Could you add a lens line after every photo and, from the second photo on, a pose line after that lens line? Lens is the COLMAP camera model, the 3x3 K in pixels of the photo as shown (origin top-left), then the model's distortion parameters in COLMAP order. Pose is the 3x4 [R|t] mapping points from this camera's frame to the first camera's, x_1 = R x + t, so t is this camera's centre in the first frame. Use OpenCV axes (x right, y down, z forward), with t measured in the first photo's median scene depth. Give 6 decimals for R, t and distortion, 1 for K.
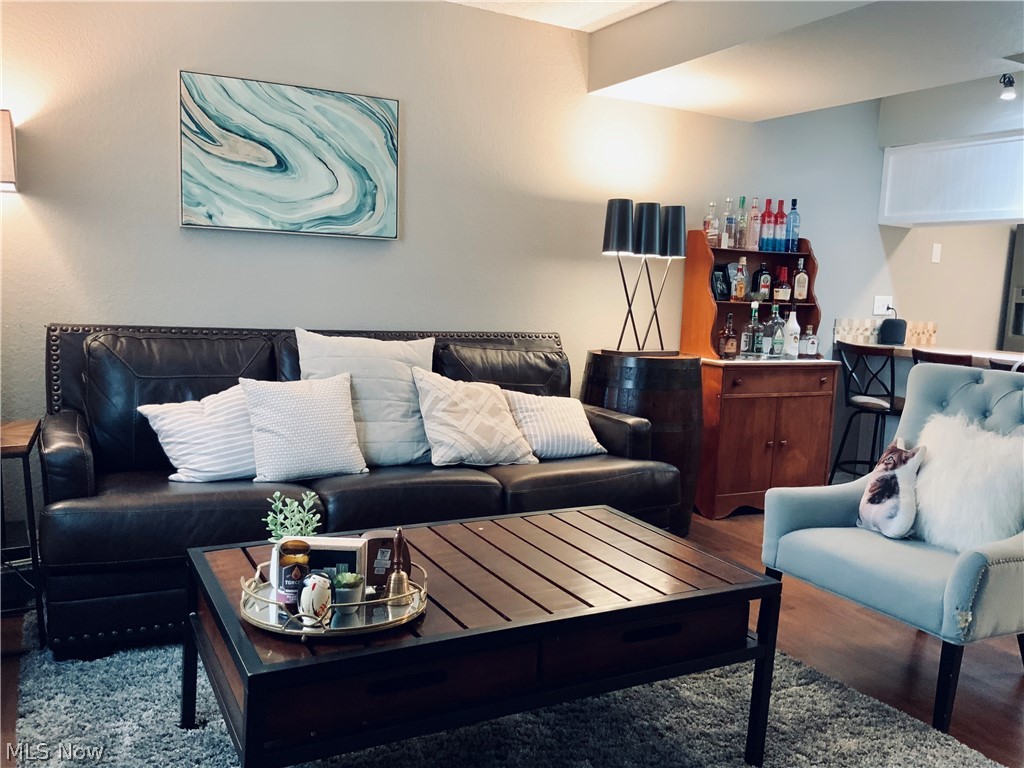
lens RADIAL K [[861.0, 0, 512.5], [0, 861.0, 385.1], [0, 0, 1]] dist [-0.012118, -0.004570]
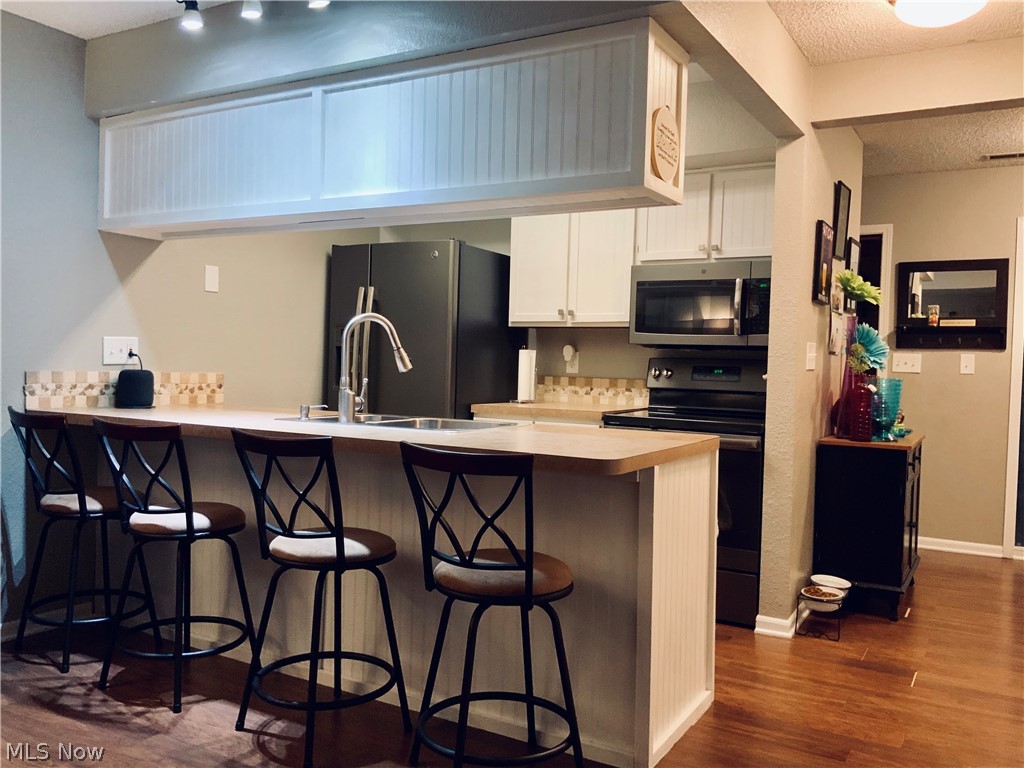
lens RADIAL K [[861.0, 0, 512.3], [0, 861.0, 384.2], [0, 0, 1]] dist [-0.012118, -0.004570]
pose [[0.851107, -0.034490, 0.523858, 0.340267], [0.071778, 0.996114, -0.051035, -0.009212], [-0.520062, 0.081038, 0.850276, 0.264214]]
